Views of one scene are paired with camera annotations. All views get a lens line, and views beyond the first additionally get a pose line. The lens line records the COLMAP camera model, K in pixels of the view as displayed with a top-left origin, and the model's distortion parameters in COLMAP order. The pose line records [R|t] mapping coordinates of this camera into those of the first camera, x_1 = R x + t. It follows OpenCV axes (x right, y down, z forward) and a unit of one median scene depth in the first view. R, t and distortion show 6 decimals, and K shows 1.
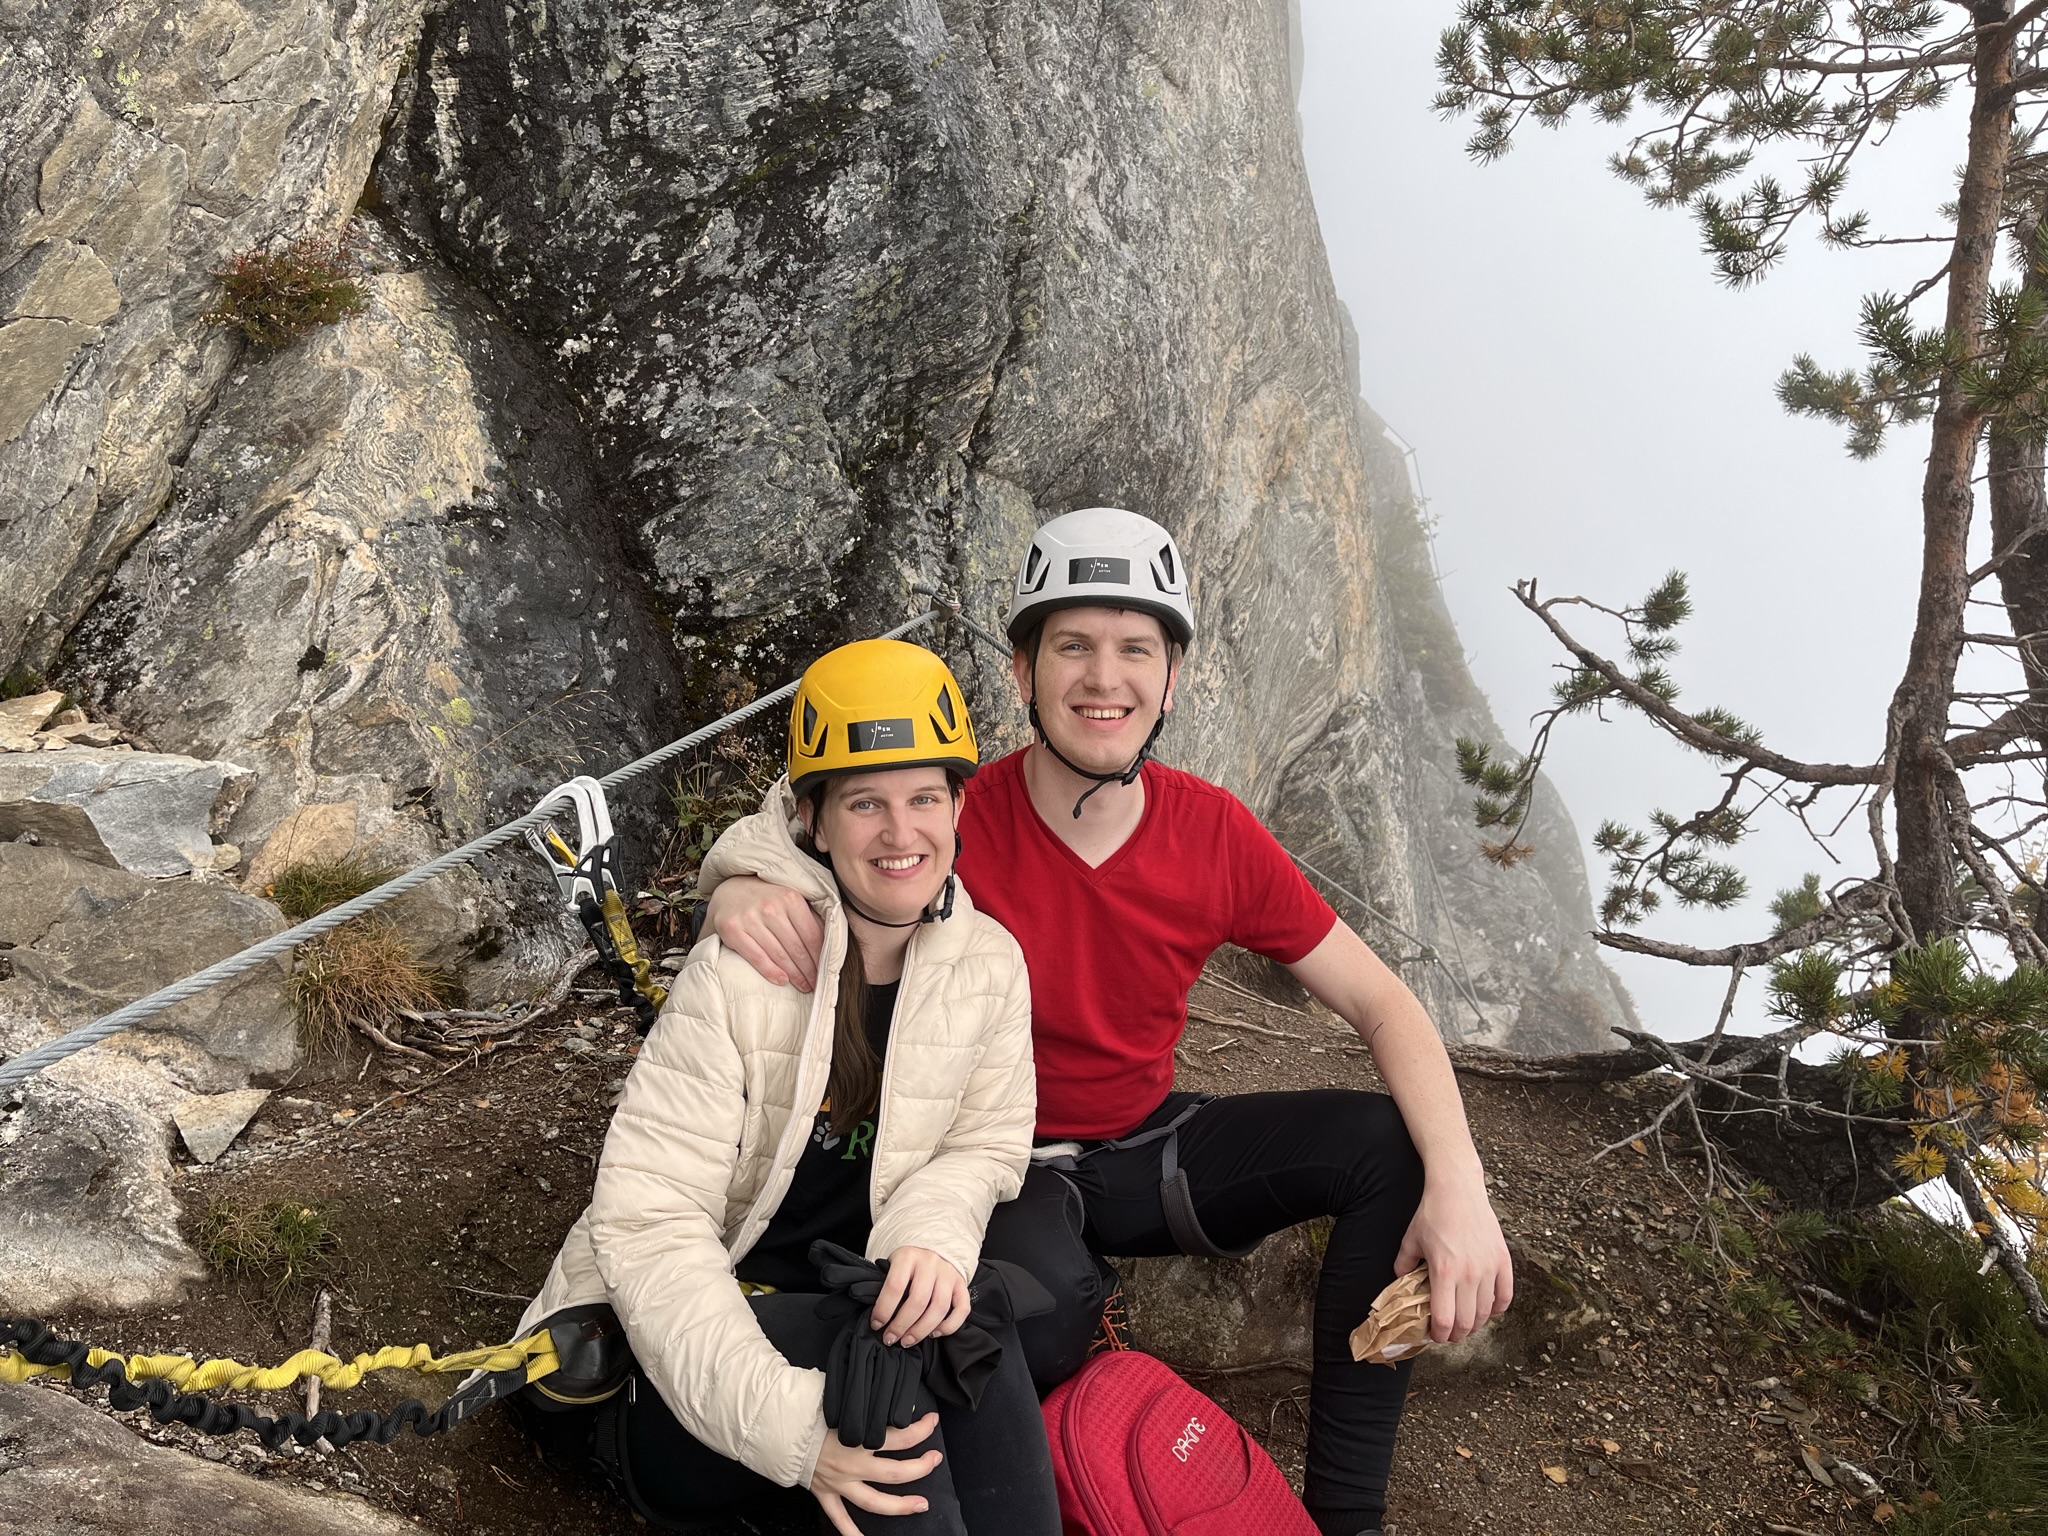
lens RADIAL K [[1525.1, 0, 1021.1], [0, 1525.1, 781.8], [0, 0, 1]] dist [0.066299, -0.084562]
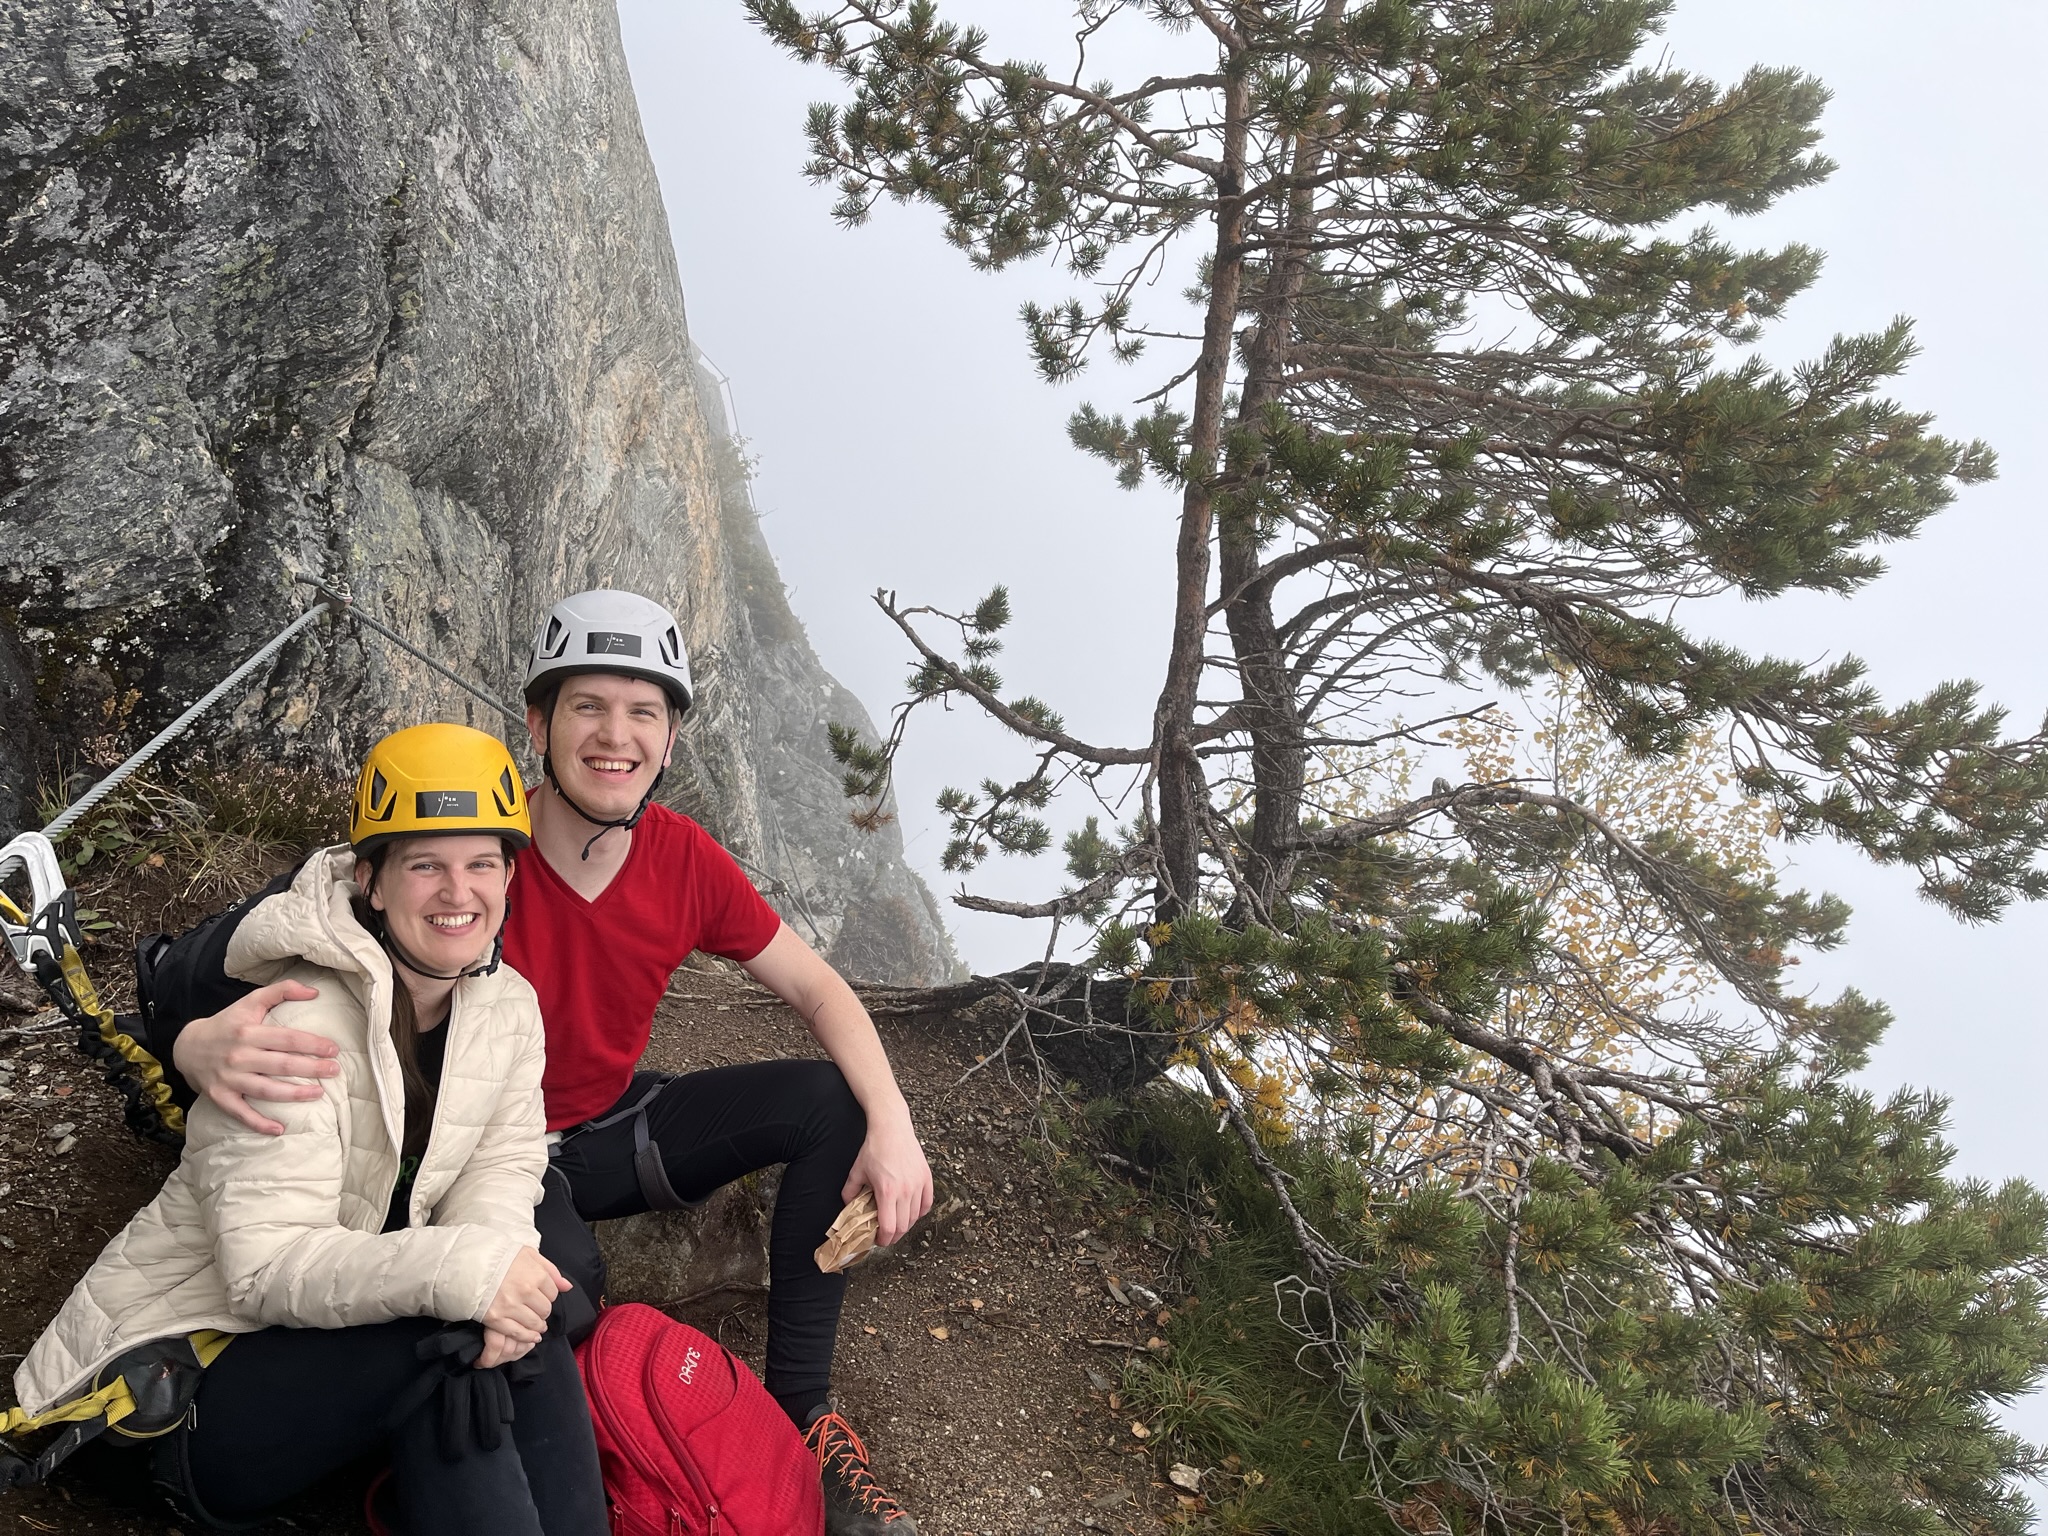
lens RADIAL K [[1525.1, 0, 1010.6], [0, 1525.1, 773.4], [0, 0, 1]] dist [0.066299, -0.084562]
pose [[0.904956, -0.031230, 0.424357, -0.080068], [0.007074, 0.998269, 0.058382, -0.056263], [-0.425446, -0.049831, 0.903611, -0.096767]]
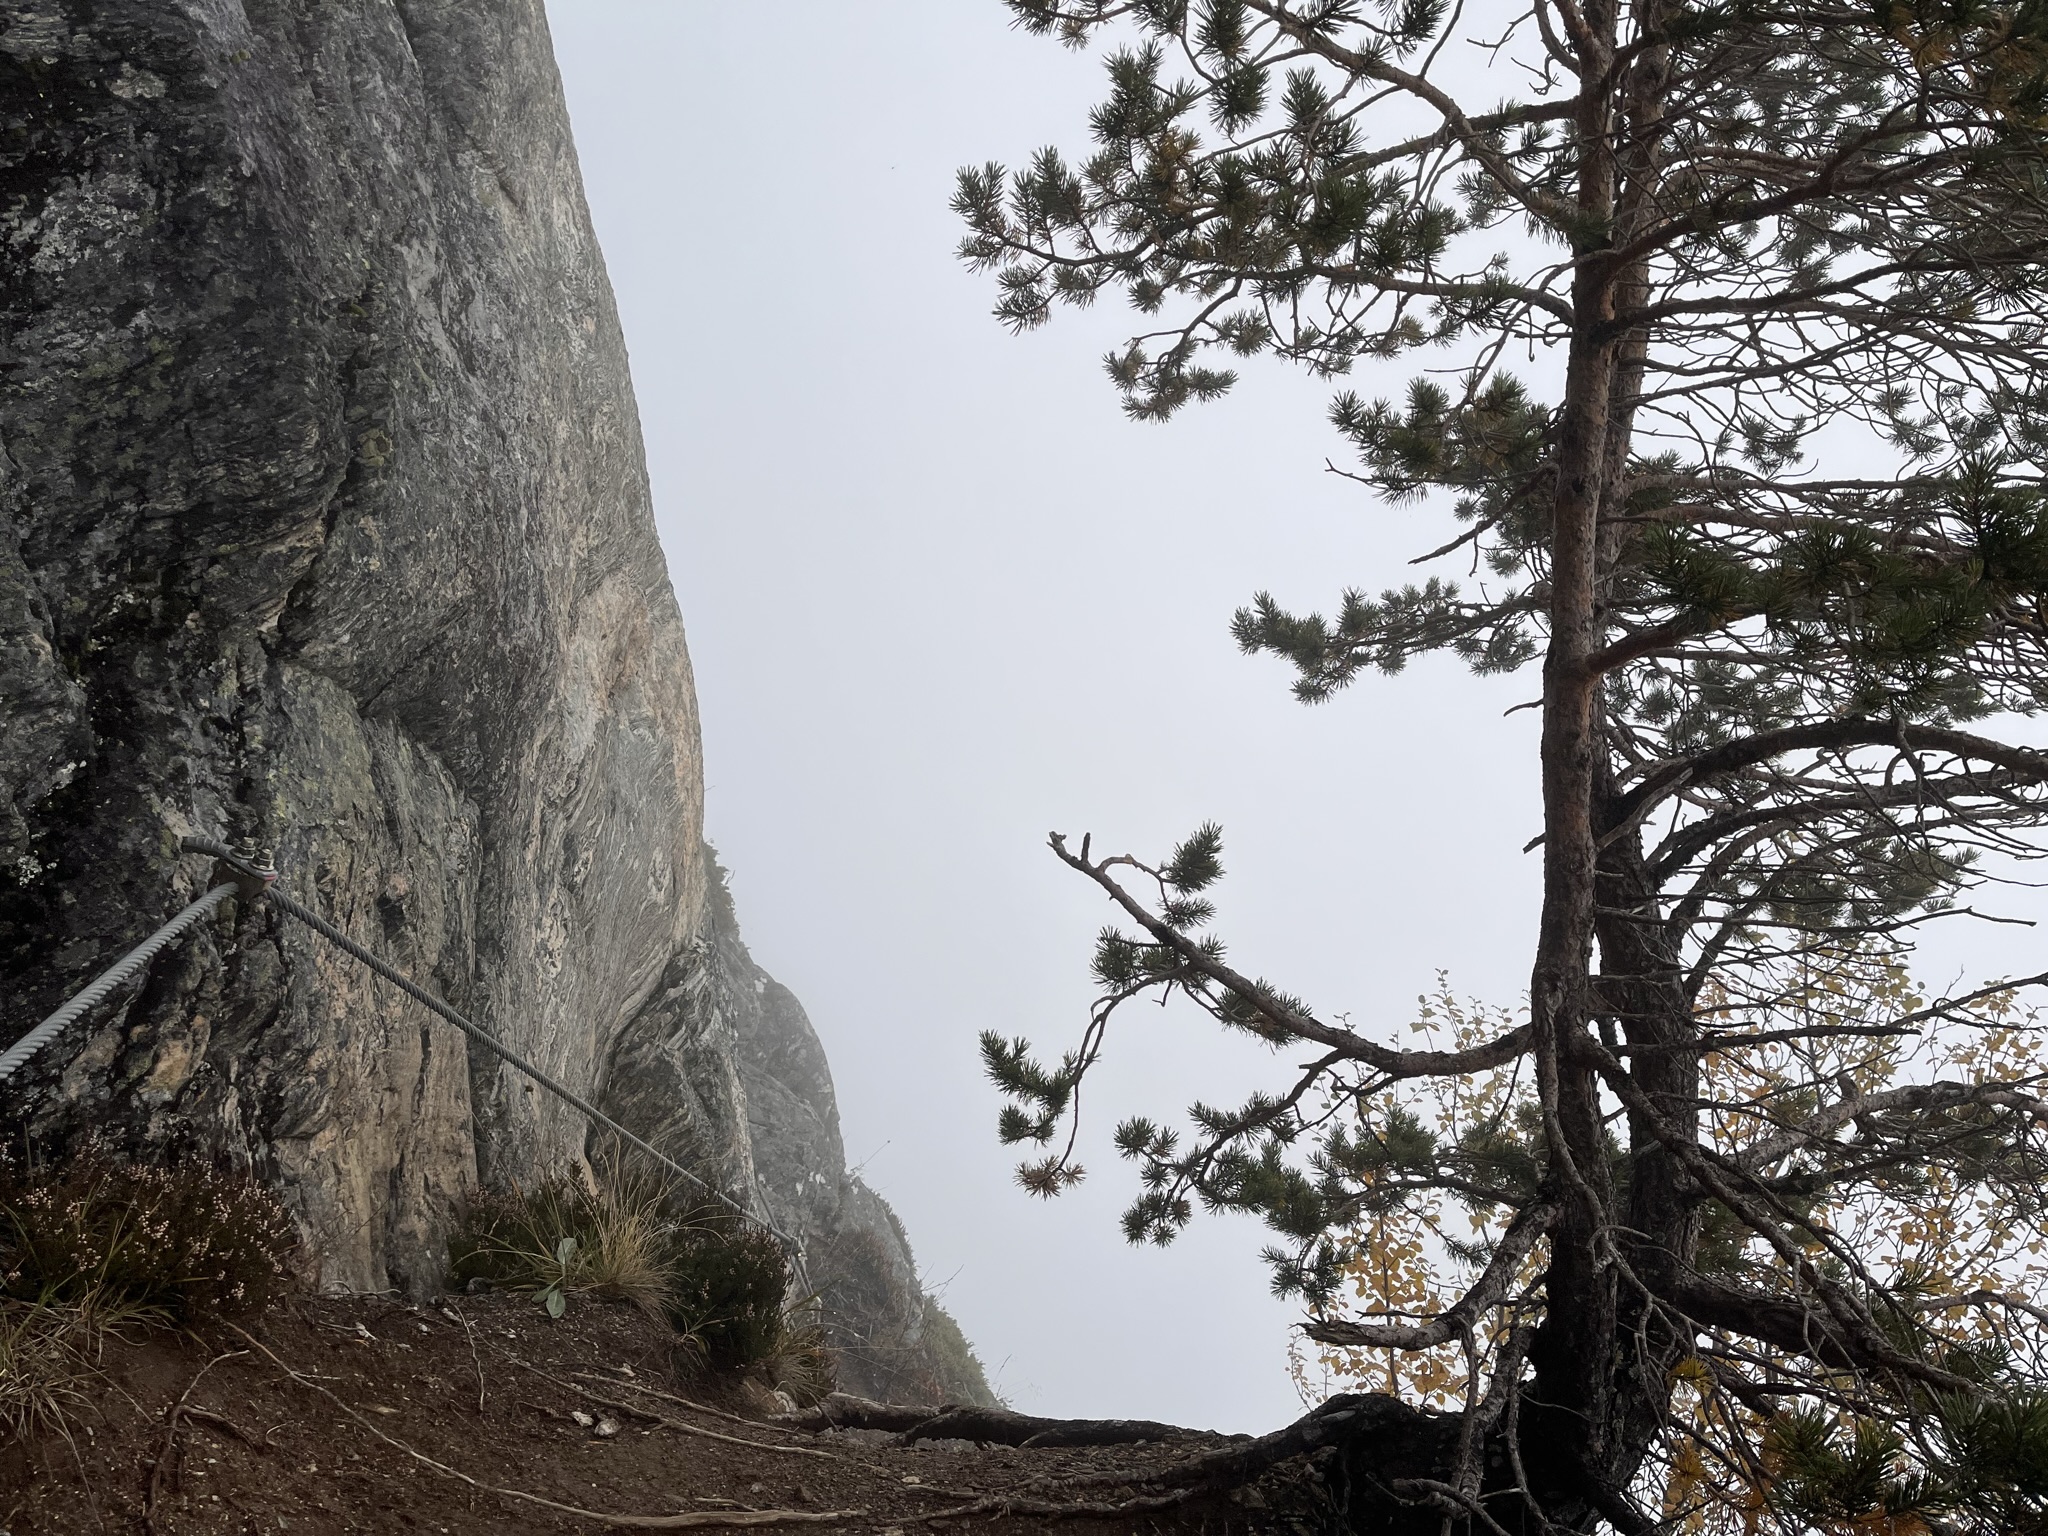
lens RADIAL K [[1525.1, 0, 1031.8], [0, 1525.1, 774.7], [0, 0, 1]] dist [0.066299, -0.084562]
pose [[0.862700, 0.016881, 0.505434, -0.091030], [0.052667, 0.991009, -0.122994, -0.061429], [-0.502966, 0.132727, 0.854054, 0.302430]]
